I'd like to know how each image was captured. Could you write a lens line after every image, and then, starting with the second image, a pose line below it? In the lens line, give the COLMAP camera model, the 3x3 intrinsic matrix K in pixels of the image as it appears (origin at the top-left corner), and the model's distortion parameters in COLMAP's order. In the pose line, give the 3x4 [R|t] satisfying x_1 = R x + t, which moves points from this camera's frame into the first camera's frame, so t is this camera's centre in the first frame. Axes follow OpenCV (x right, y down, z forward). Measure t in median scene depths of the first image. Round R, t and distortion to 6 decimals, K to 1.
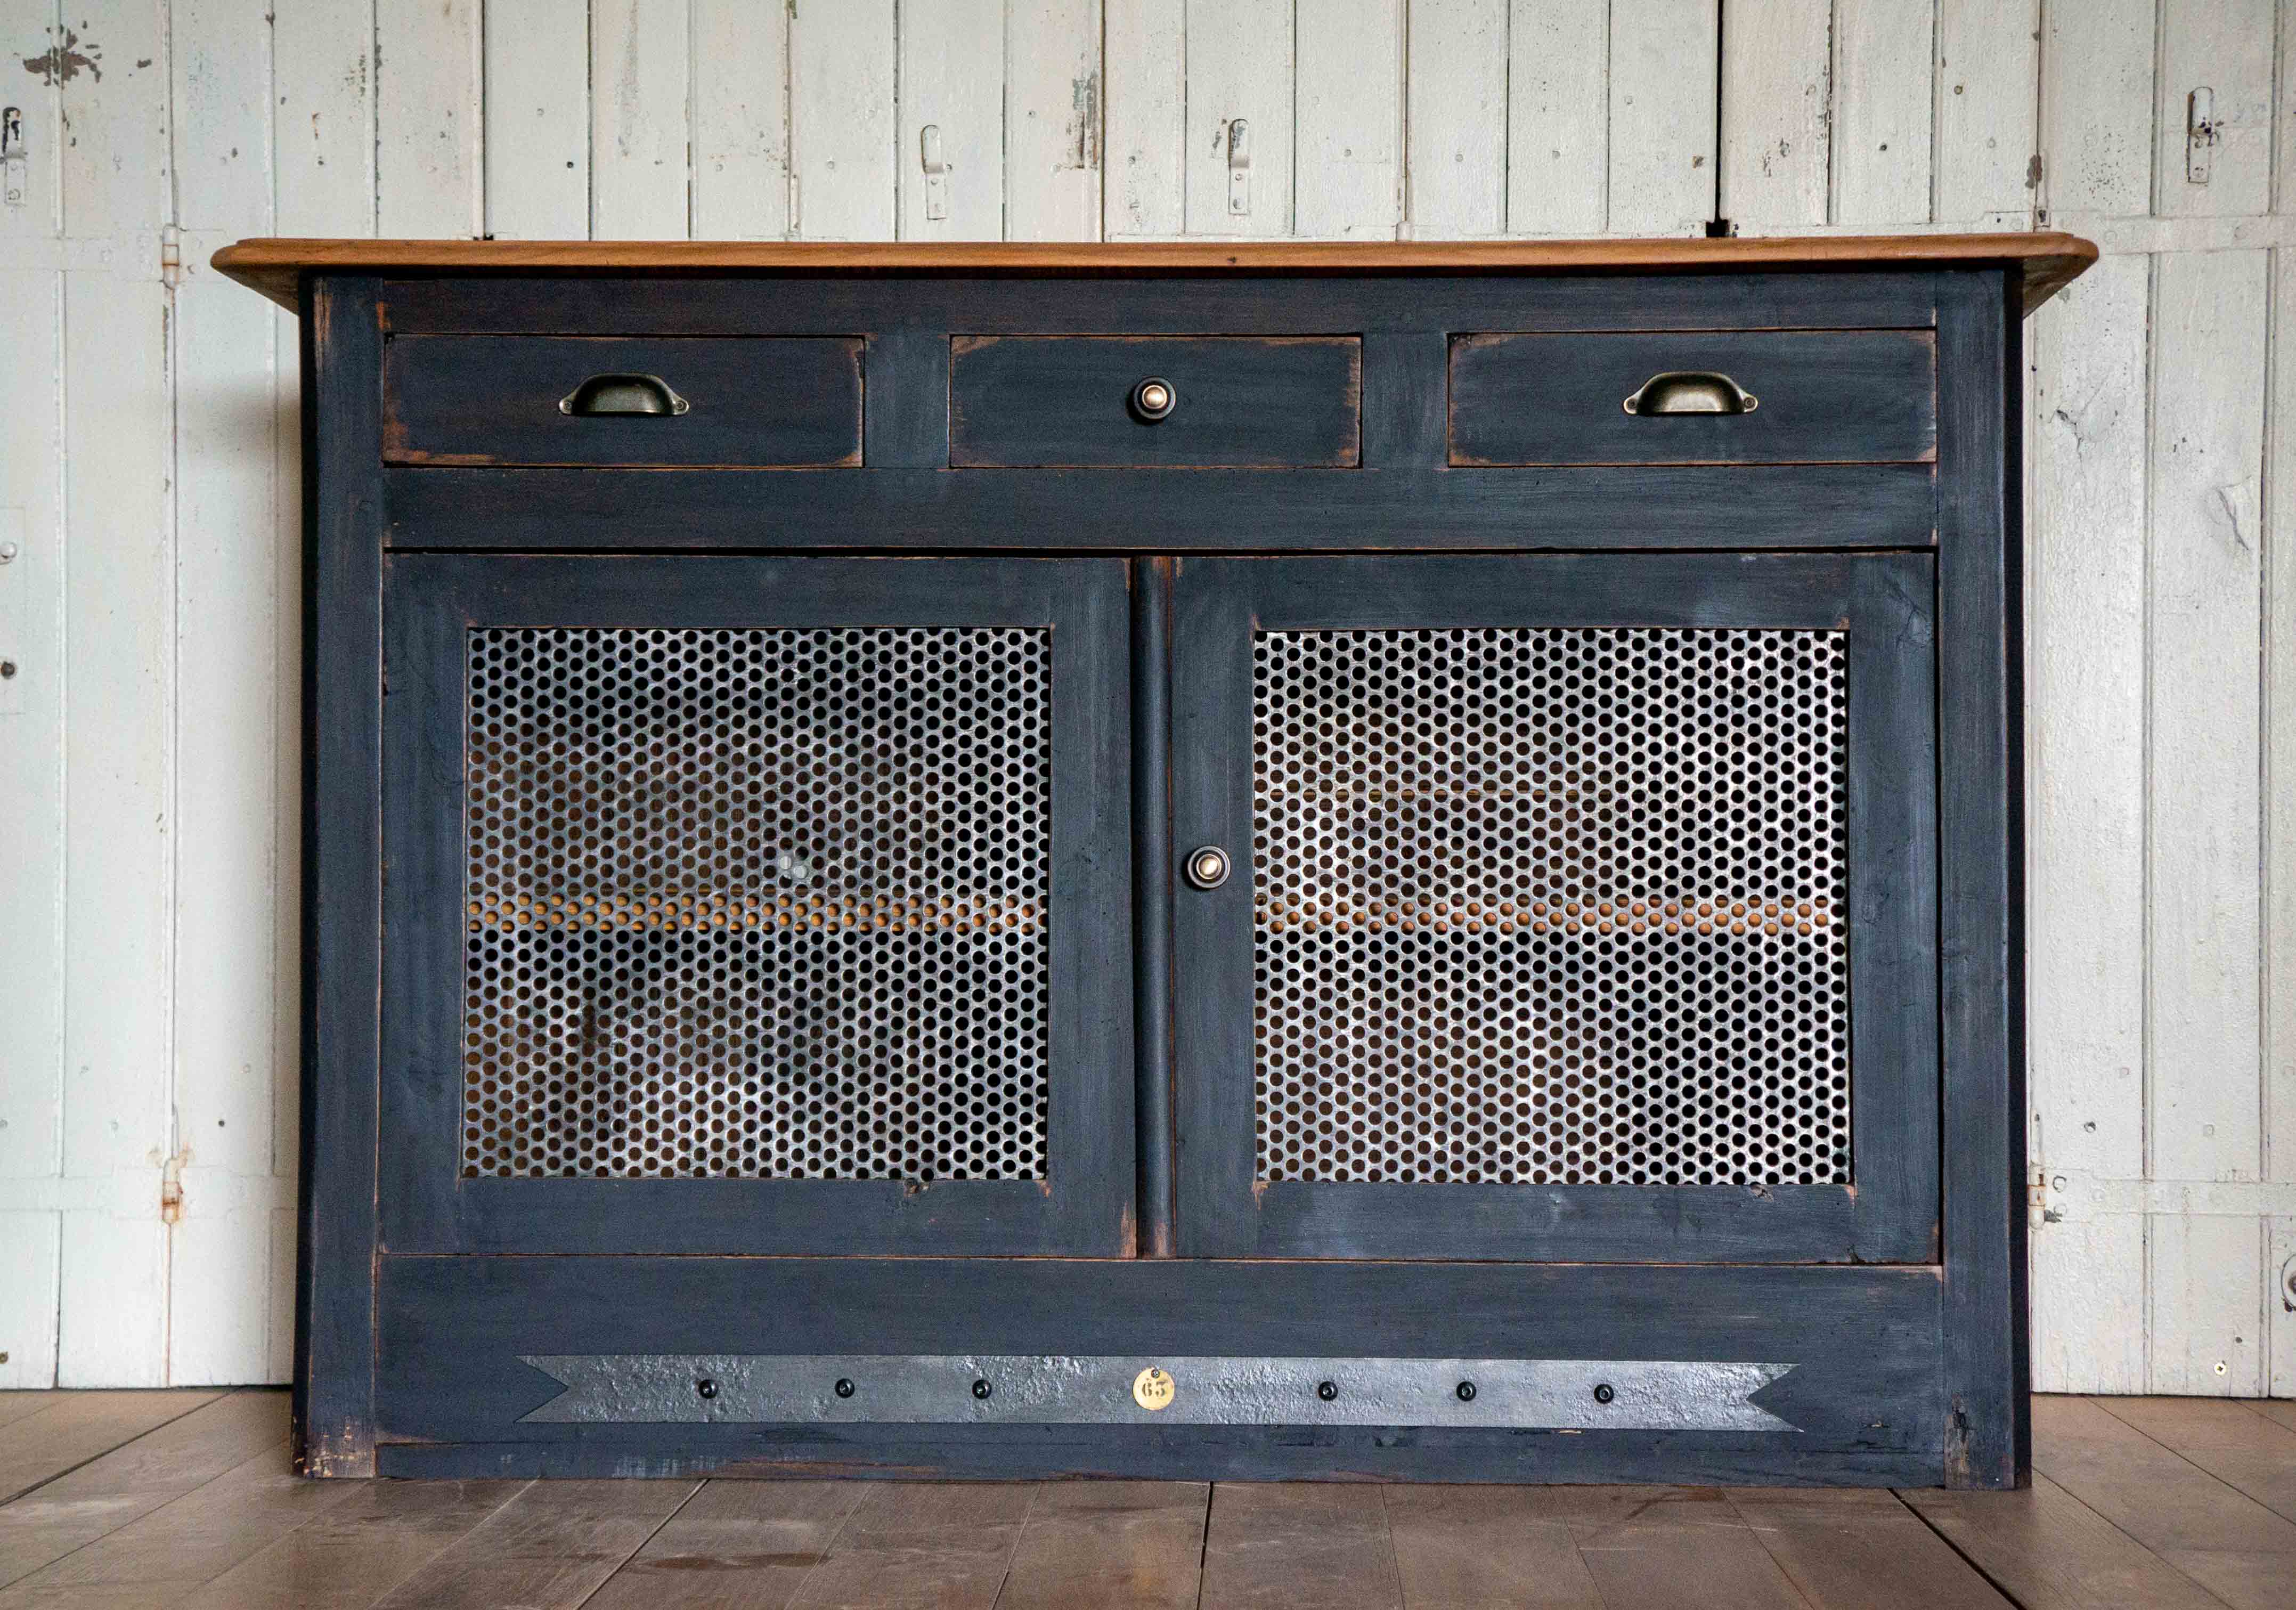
lens RADIAL K [[3953.5, 0, 1177.0], [0, 3953.5, 863.6], [0, 0, 1]] dist [0.197844, 0.000000]
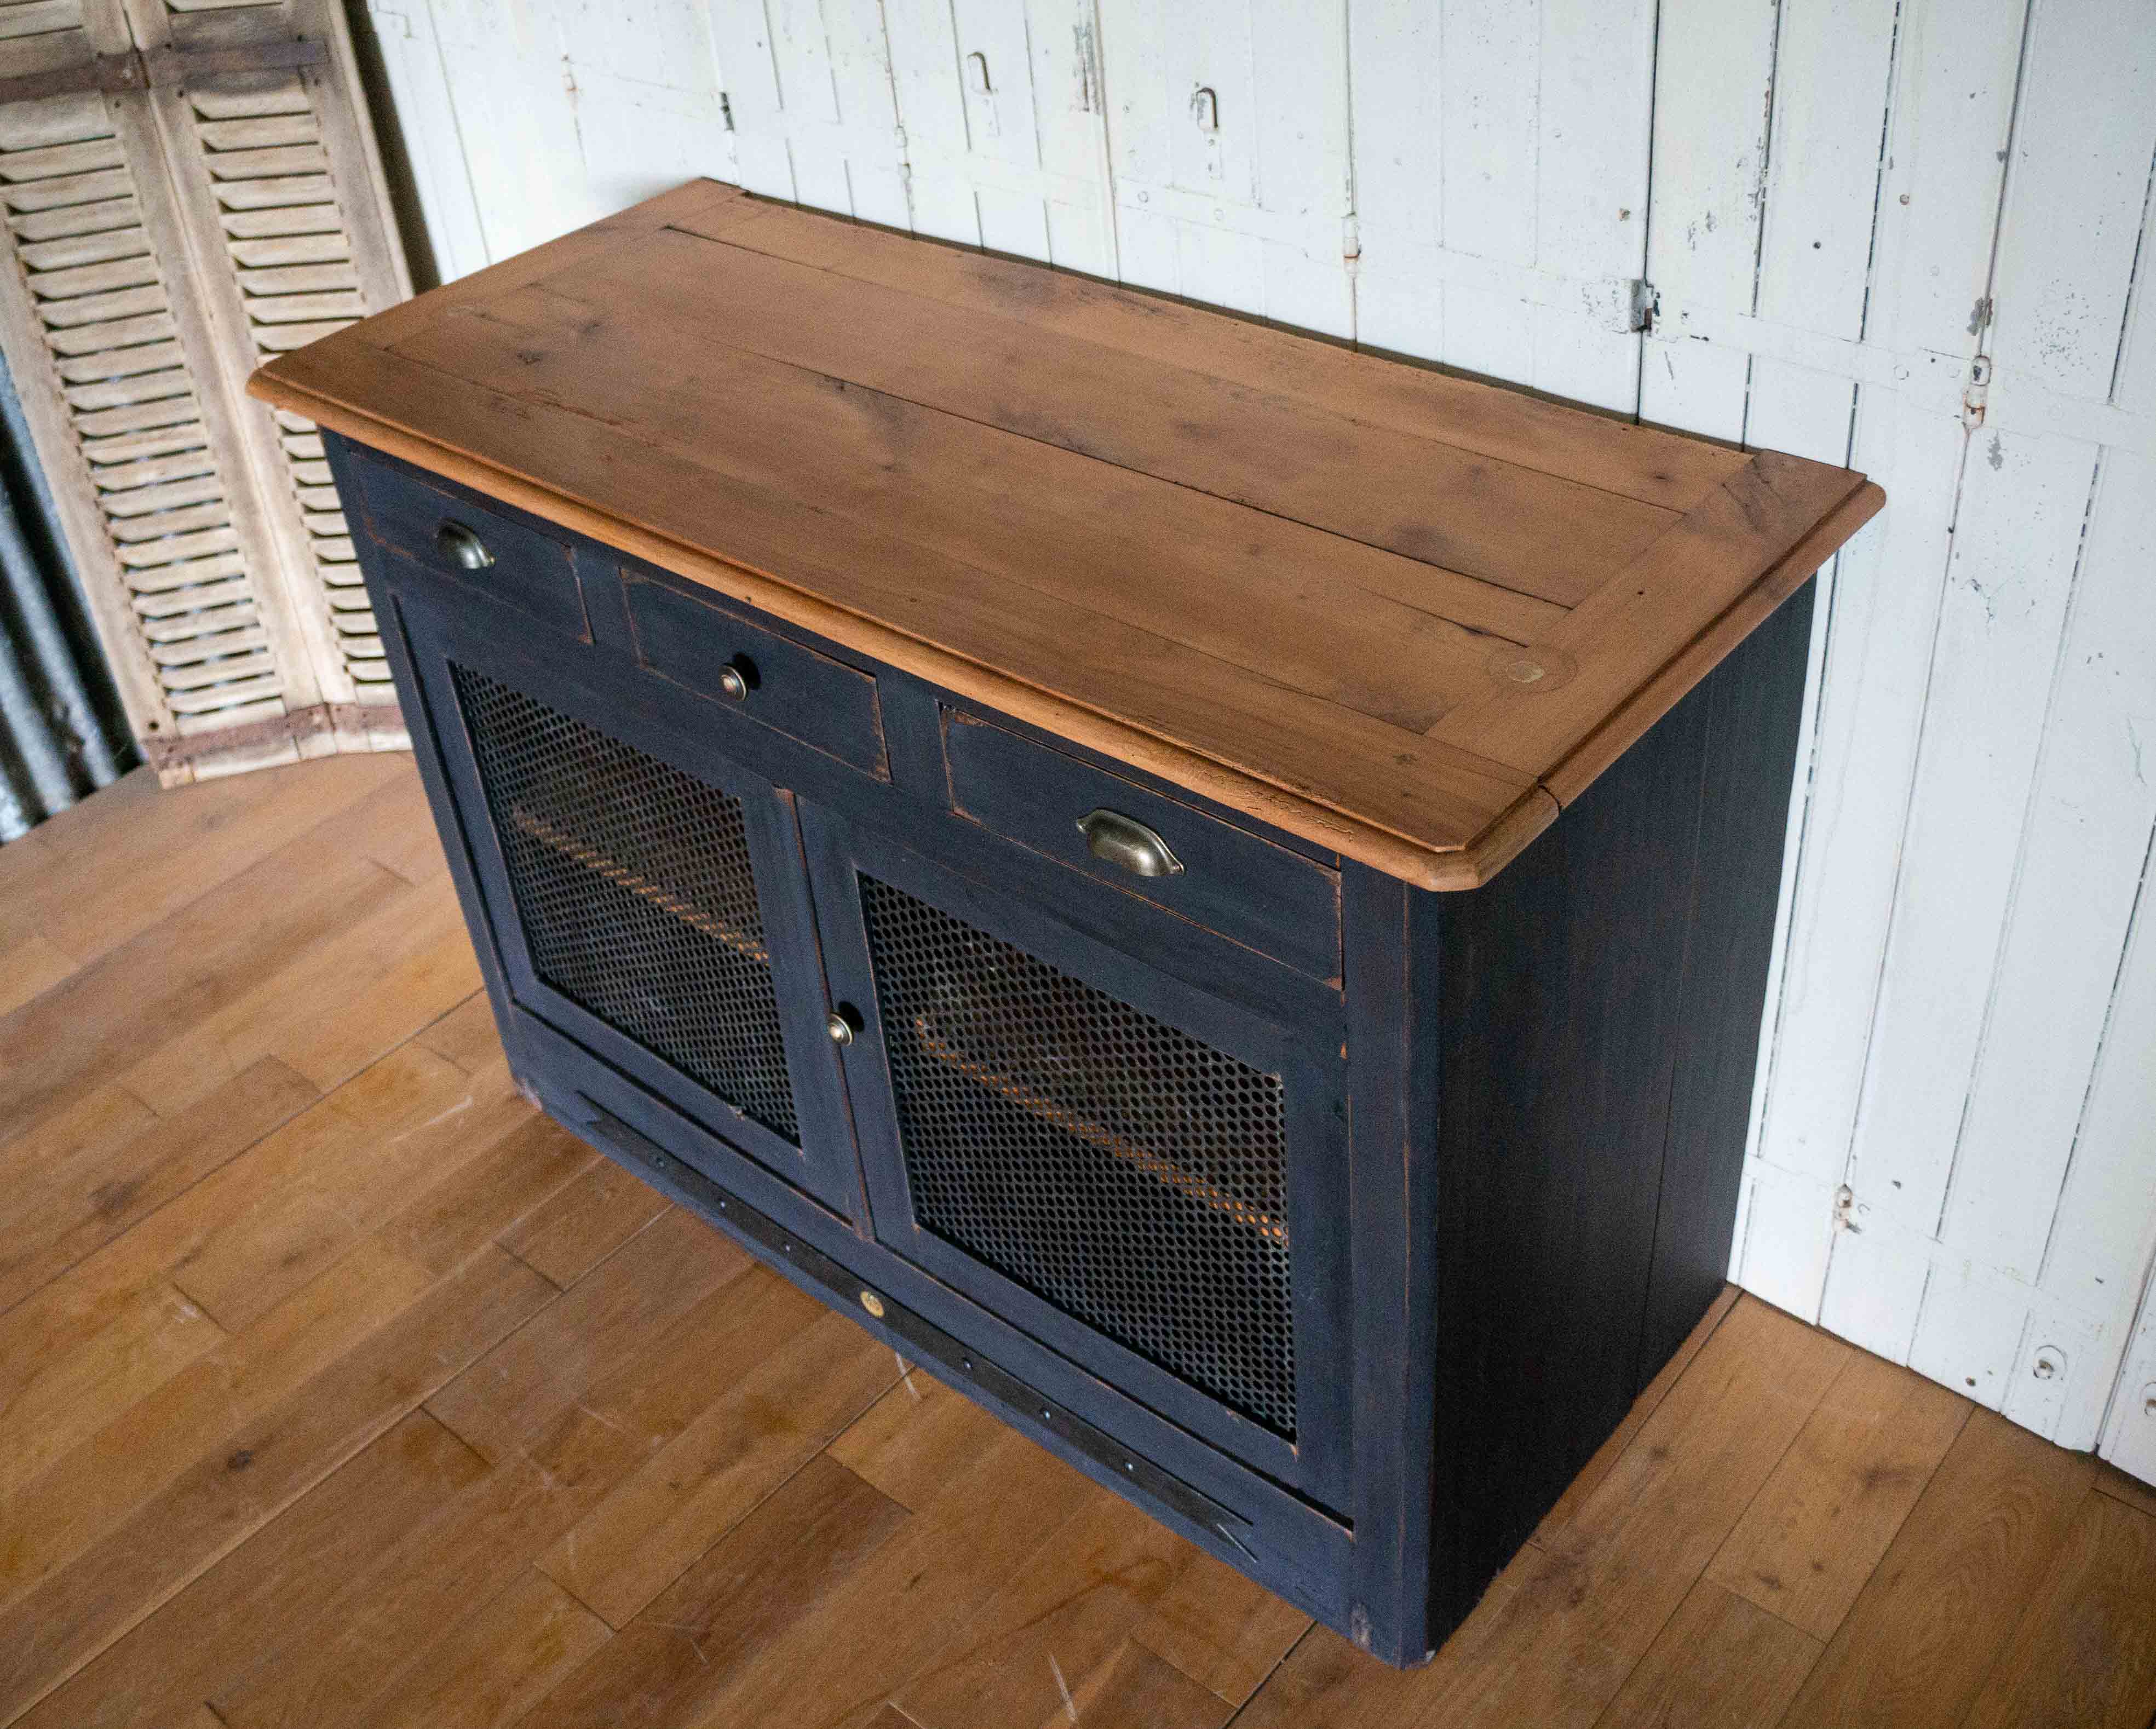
lens RADIAL K [[2168.9, 0, 1112.8], [0, 2168.9, 831.7], [0, 0, 1]] dist [-0.122930, 0.000000]
pose [[0.783562, 0.314288, -0.535960, 0.394601], [0.086351, 0.799166, 0.594876, -0.418029], [0.615283, -0.512403, 0.599057, 0.688025]]
